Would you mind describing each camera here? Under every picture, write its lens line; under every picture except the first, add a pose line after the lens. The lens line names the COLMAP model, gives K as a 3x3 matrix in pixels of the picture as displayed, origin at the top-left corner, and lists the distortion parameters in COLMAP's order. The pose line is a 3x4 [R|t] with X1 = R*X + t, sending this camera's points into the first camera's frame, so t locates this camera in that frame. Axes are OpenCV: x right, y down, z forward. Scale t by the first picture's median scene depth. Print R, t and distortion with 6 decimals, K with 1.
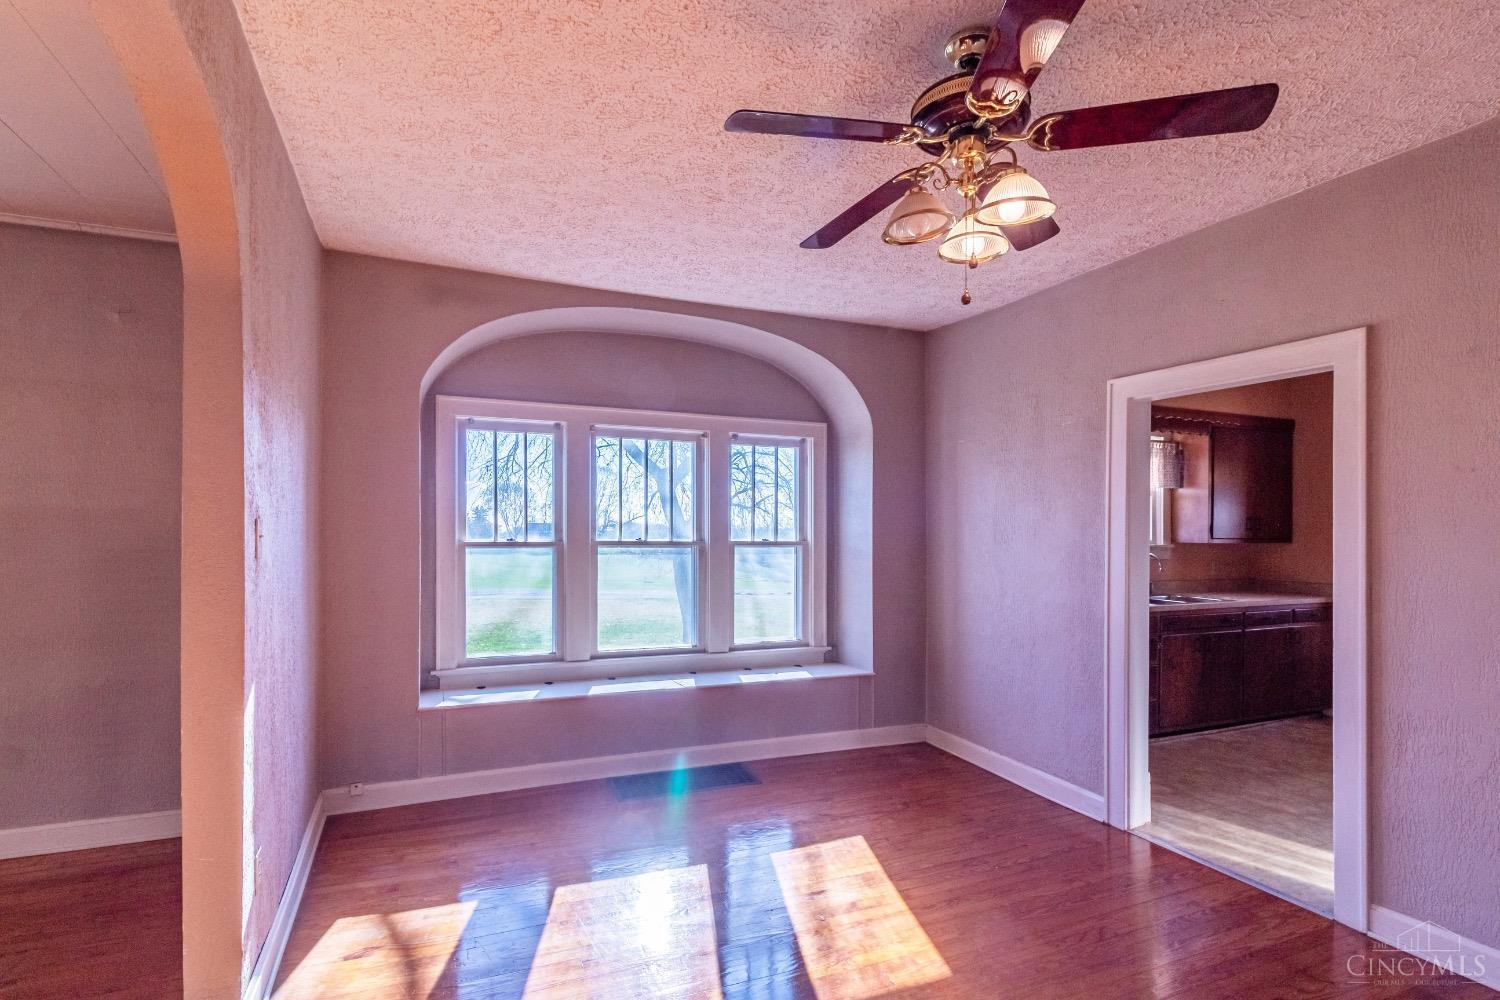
lens RADIAL K [[716.1, 0, 720.6], [0, 716.1, 534.8], [0, 0, 1]] dist [-0.005347, 0.001152]
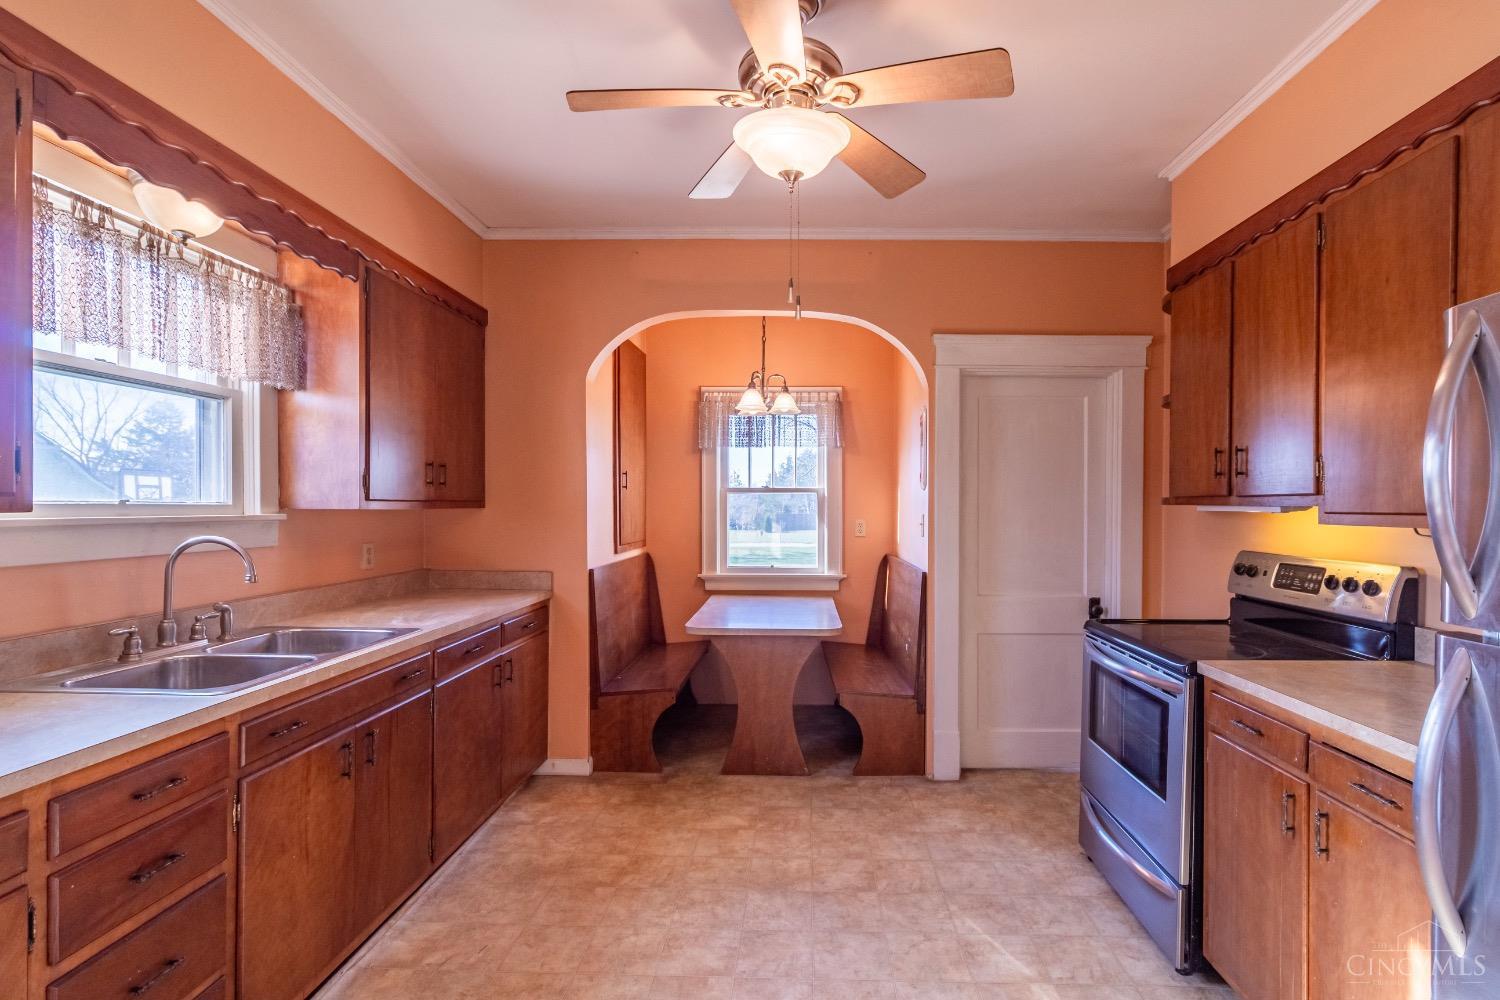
lens RADIAL K [[716.1, 0, 784.3], [0, 716.1, 509.3], [0, 0, 1]] dist [-0.005347, 0.001152]
pose [[0.403398, -0.011898, 0.914947, 0.354972], [0.005714, 0.999929, 0.010484, 0.007651], [-0.915007, 0.000999, 0.403437, 0.540405]]
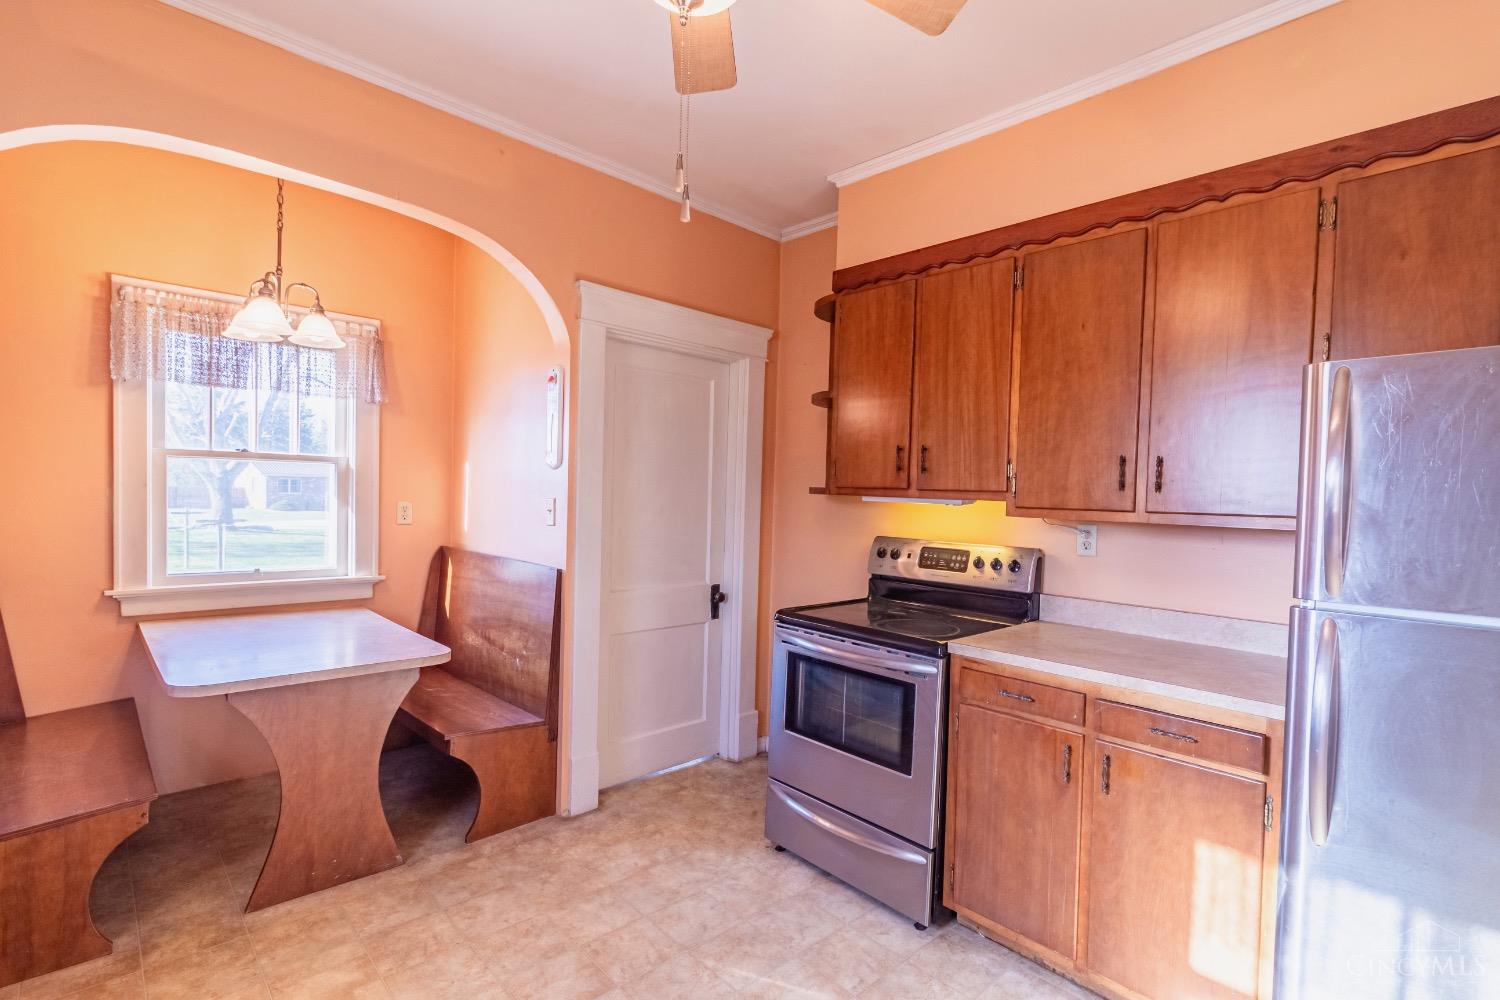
lens RADIAL K [[716.1, 0, 751.7], [0, 716.1, 510.0], [0, 0, 1]] dist [-0.005347, 0.001152]
pose [[-0.388713, -0.044254, 0.920296, 0.450314], [-0.027523, 0.998958, 0.036411, 0.005091], [-0.920948, -0.011176, -0.389526, 0.749266]]
